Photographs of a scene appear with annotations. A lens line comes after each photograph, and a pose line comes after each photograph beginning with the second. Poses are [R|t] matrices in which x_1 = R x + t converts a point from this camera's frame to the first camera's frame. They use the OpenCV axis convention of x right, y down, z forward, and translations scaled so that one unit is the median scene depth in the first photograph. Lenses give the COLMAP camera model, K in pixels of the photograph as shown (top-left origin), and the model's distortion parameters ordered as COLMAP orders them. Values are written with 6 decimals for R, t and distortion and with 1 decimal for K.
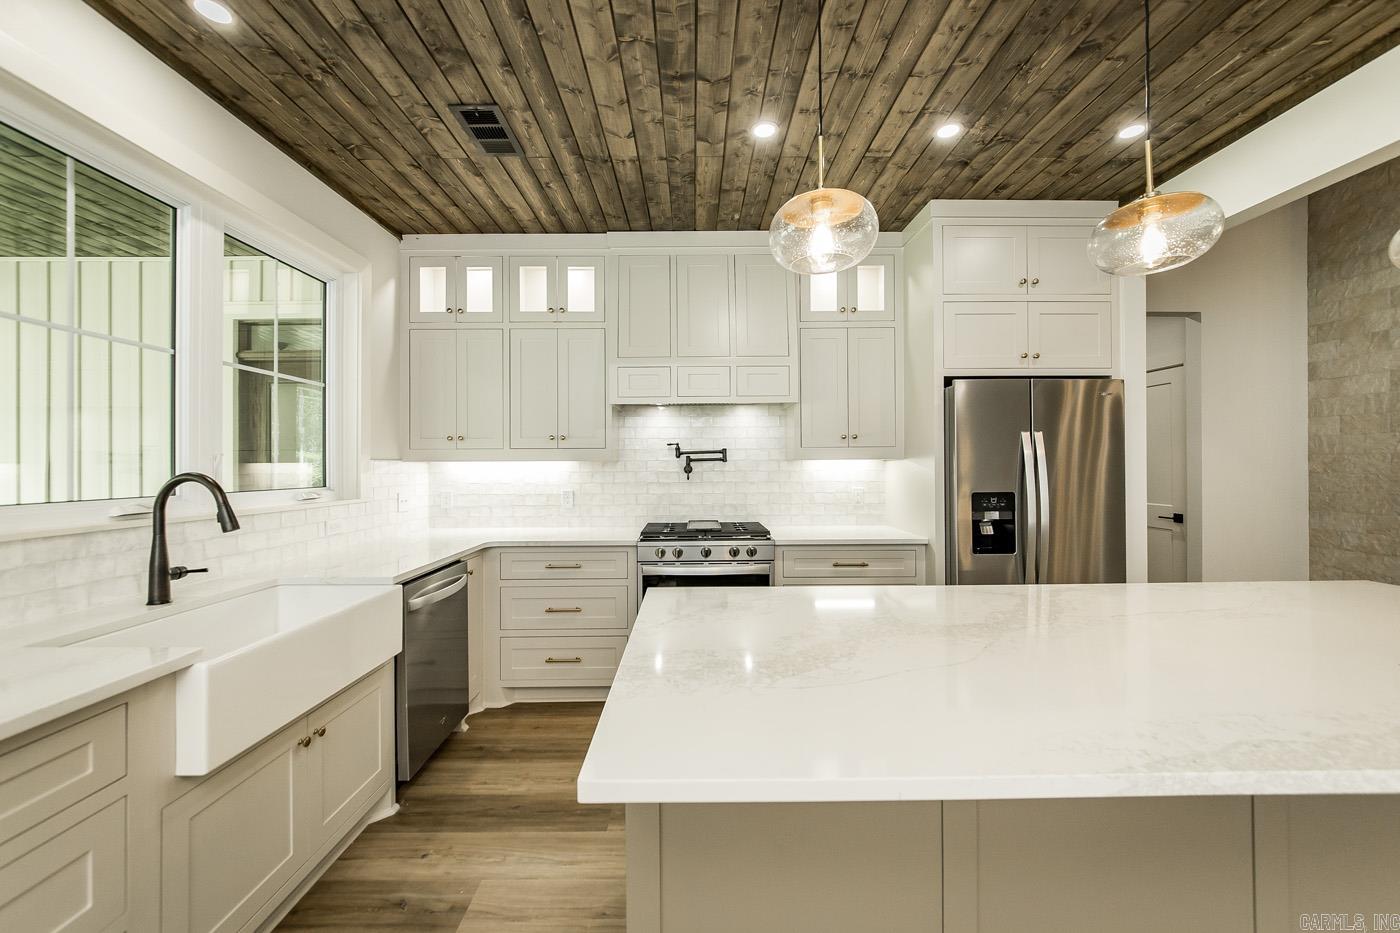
lens RADIAL K [[538.9, 0, 695.0], [0, 538.9, 462.5], [0, 0, 1]] dist [-0.005030, -0.000258]
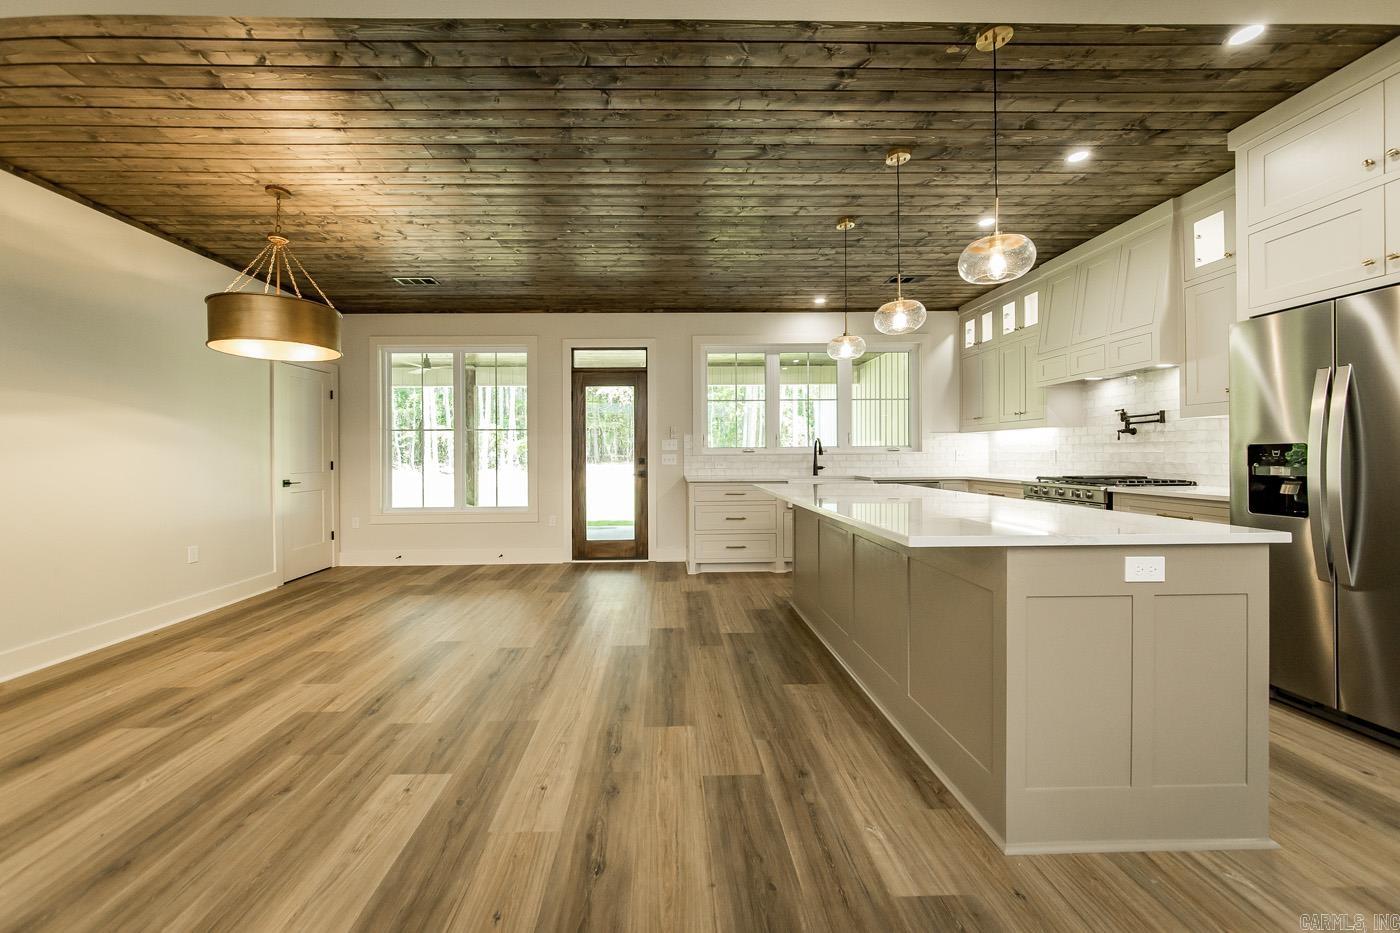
lens RADIAL K [[504.7, 0, 679.7], [0, 504.7, 455.8], [0, 0, 1]] dist [-0.007734, 0.000379]
pose [[0.018034, 0.011059, -0.999776, 1.290137], [0.015400, 0.999817, 0.011337, 0.047075], [0.999719, -0.015601, 0.017861, 0.025615]]
